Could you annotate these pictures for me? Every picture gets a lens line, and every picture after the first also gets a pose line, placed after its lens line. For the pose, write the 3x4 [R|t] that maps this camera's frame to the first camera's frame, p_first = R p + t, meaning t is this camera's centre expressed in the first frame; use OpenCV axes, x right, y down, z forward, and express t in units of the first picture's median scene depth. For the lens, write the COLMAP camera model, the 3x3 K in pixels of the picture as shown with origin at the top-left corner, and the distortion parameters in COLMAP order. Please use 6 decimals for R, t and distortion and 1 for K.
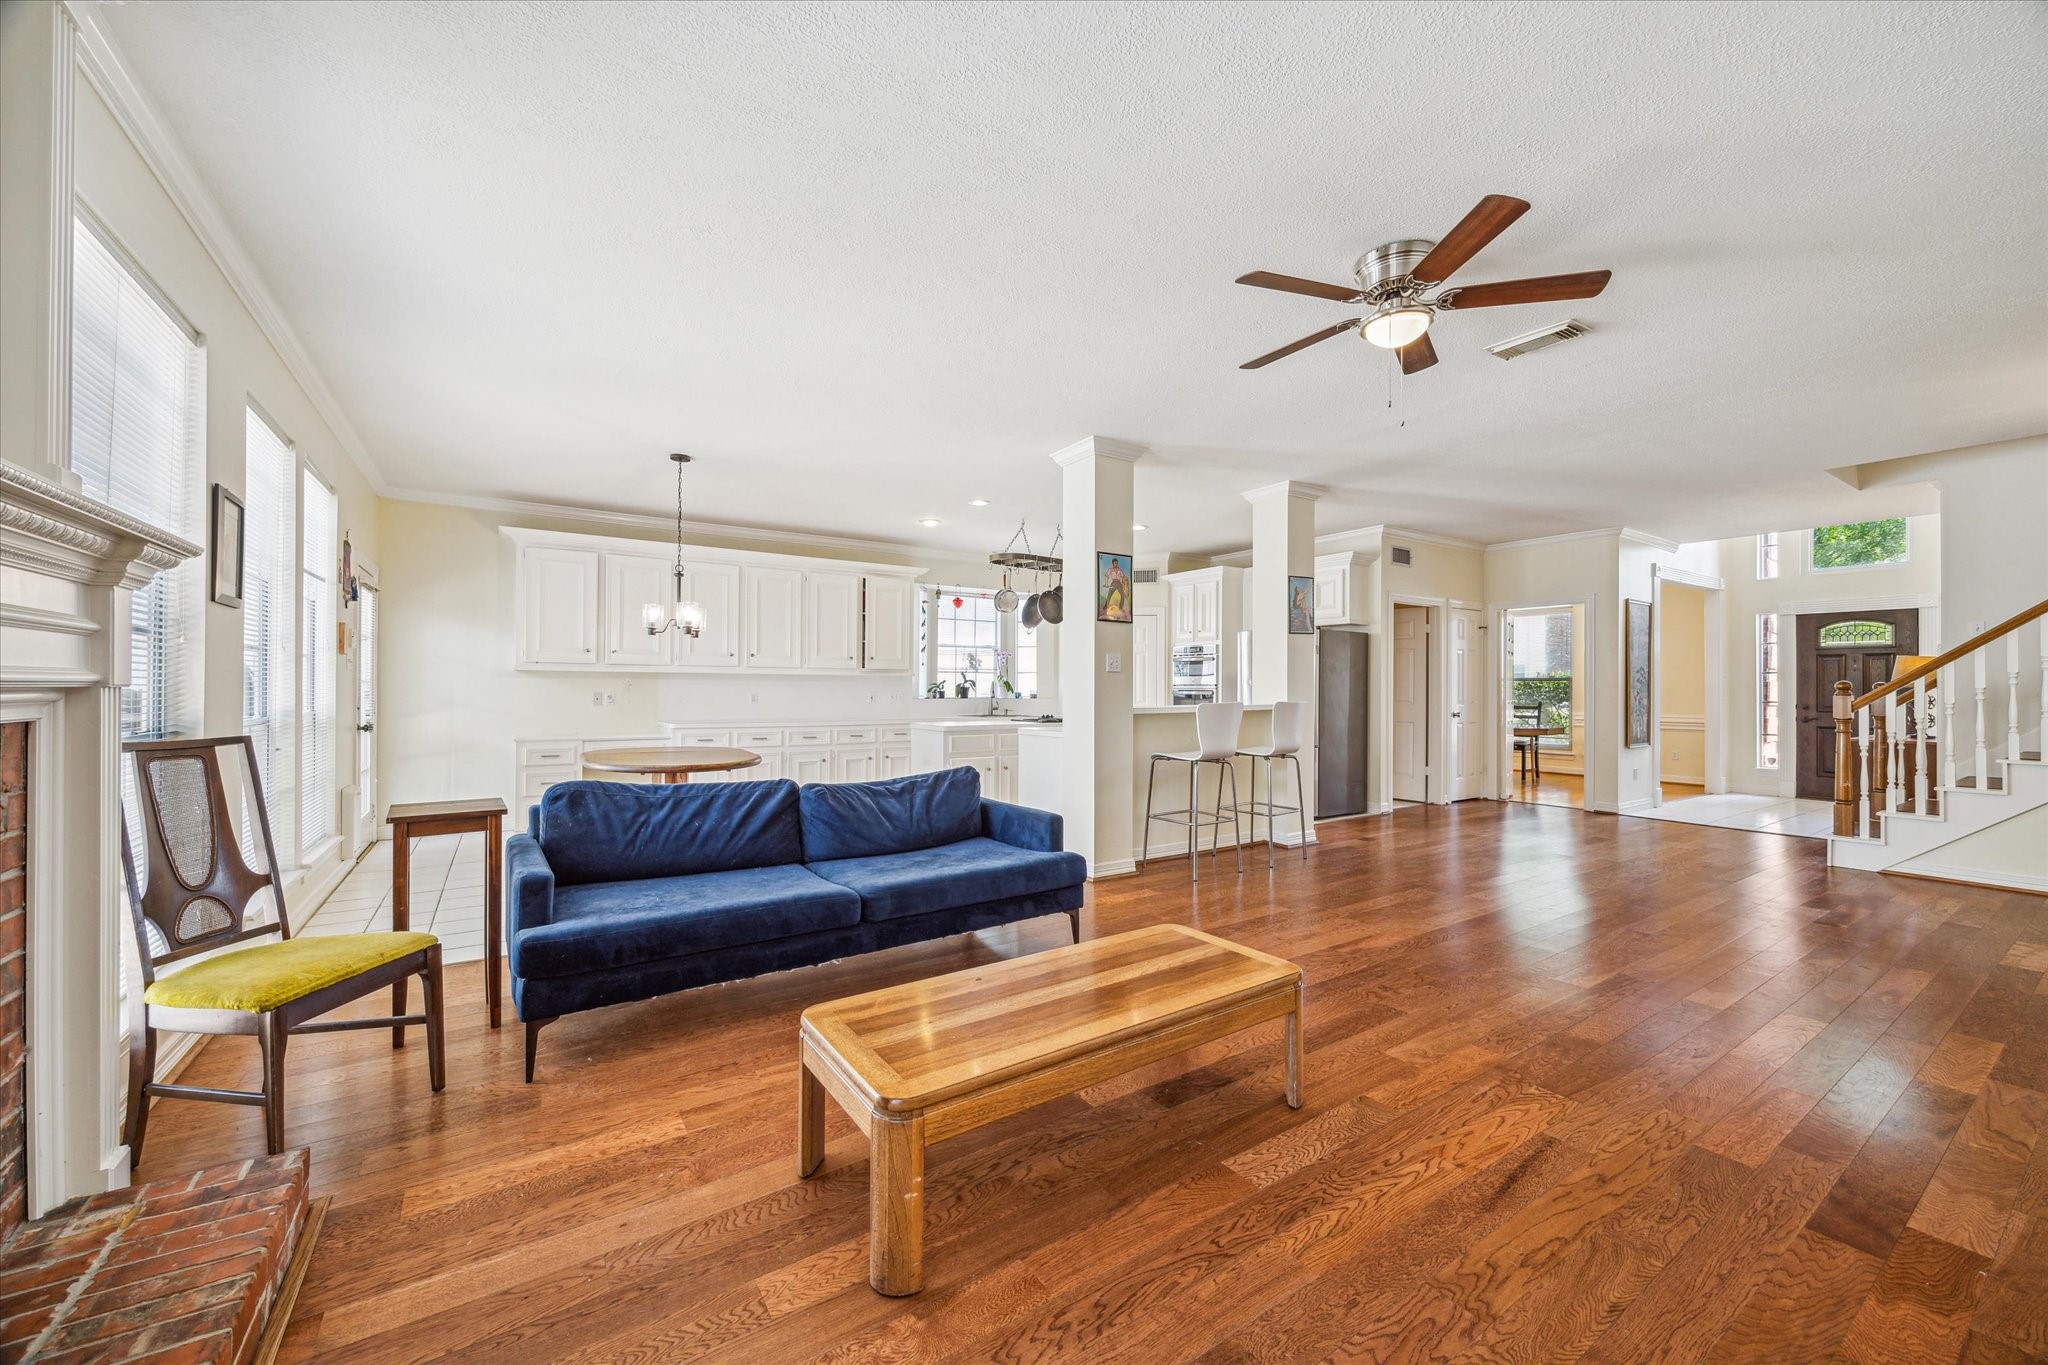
lens RADIAL K [[774.9, 0, 1025.0], [0, 774.9, 682.8], [0, 0, 1]] dist [-0.004135, -0.000217]
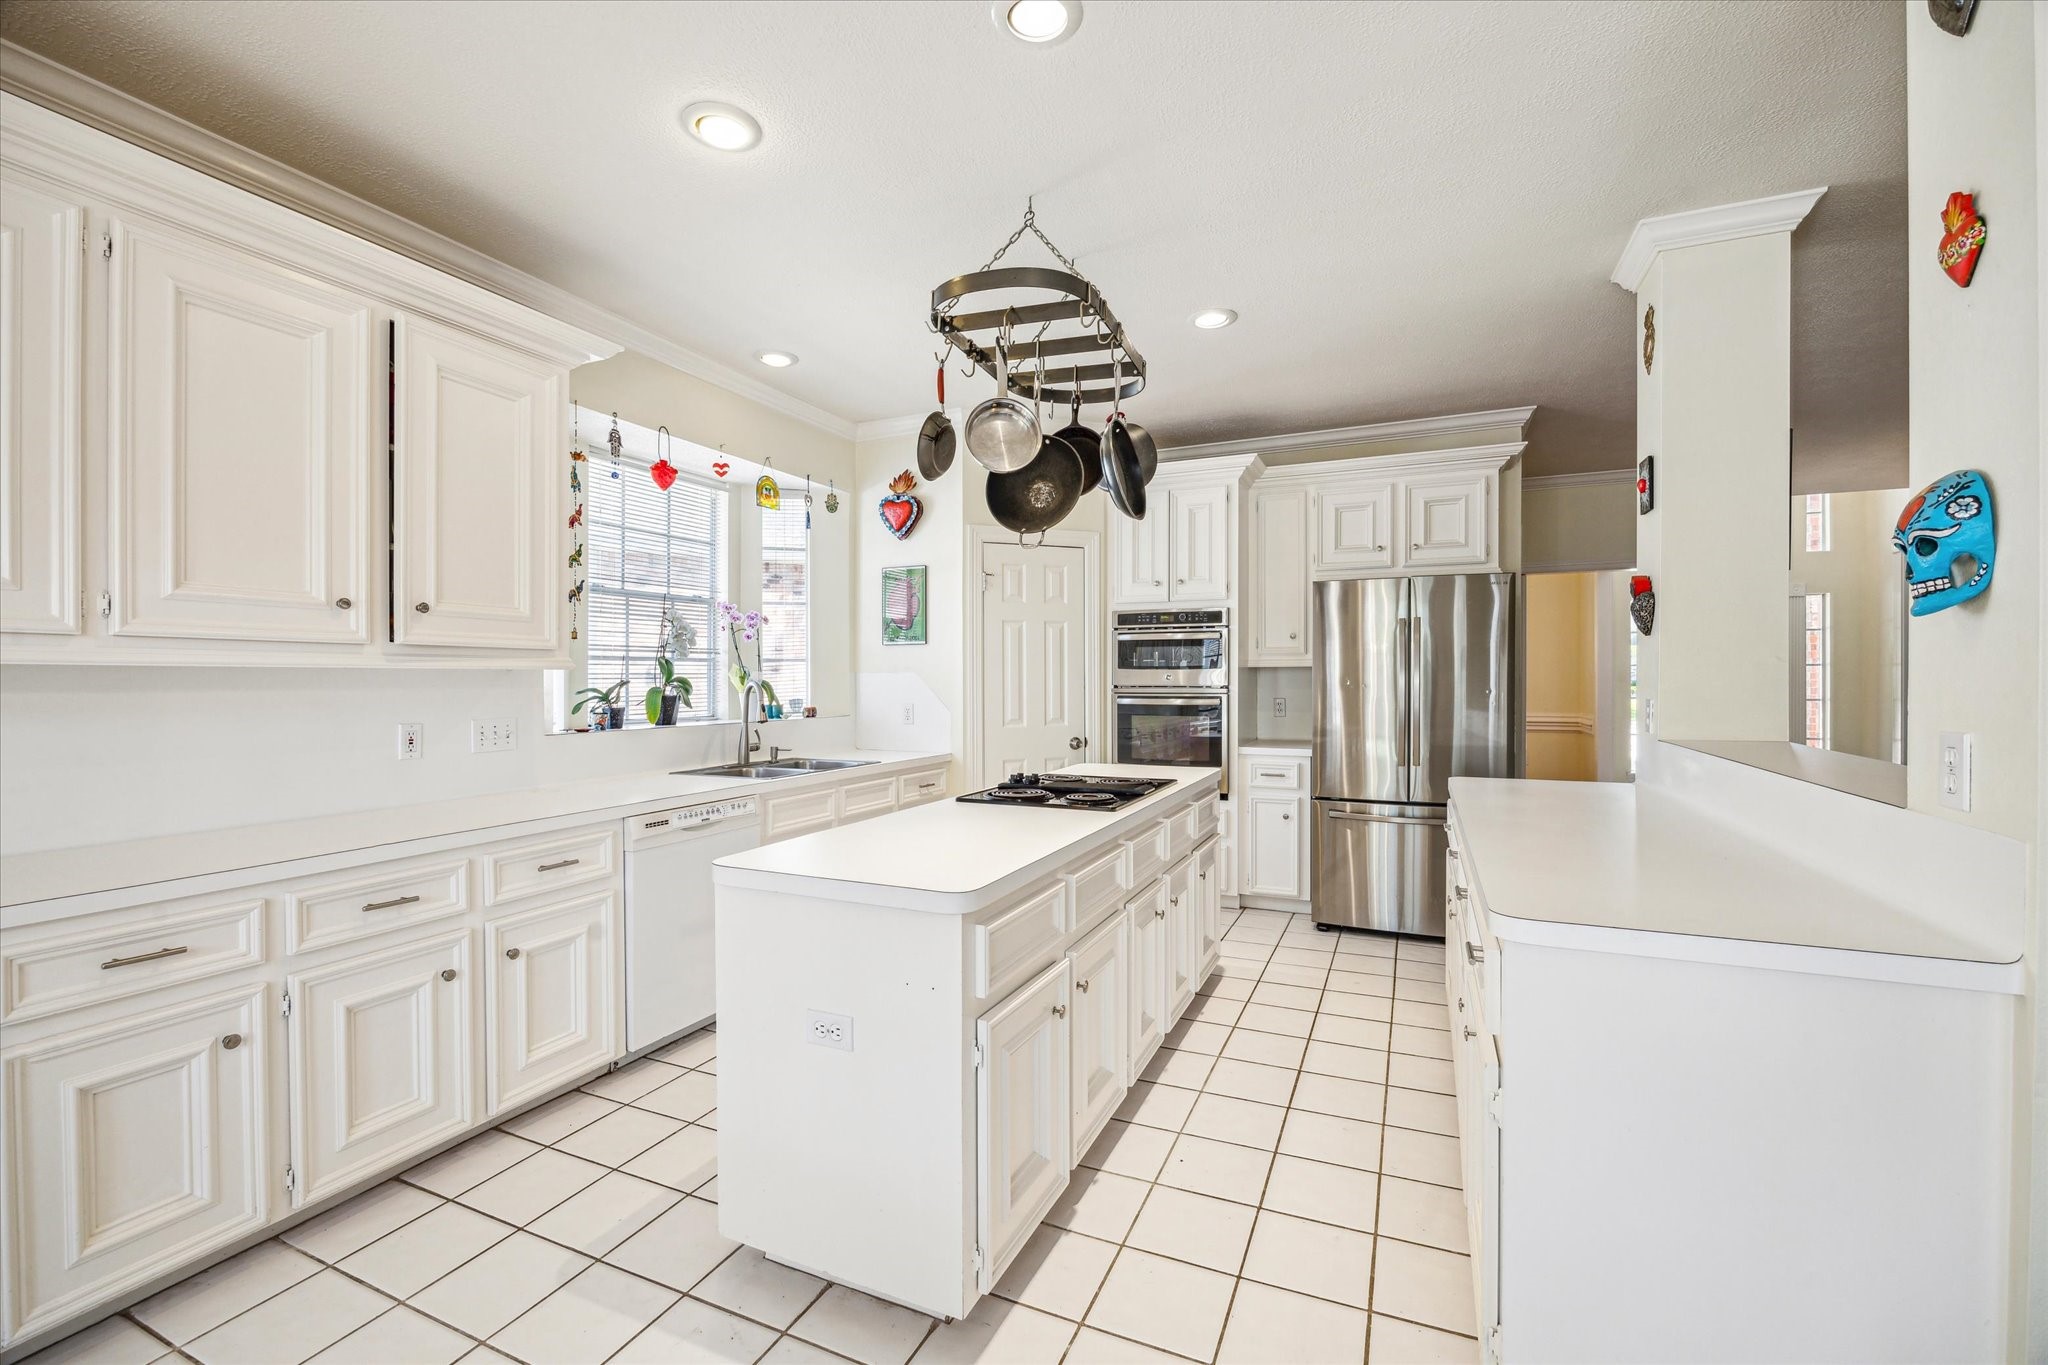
lens RADIAL K [[880.9, 0, 1018.6], [0, 880.9, 680.4], [0, 0, 1]] dist [0.000643, -0.000040]
pose [[0.848477, -0.007471, 0.529179, -0.176558], [0.002855, 0.999950, 0.009539, -0.006782], [-0.529224, -0.006583, 0.848457, 0.582586]]
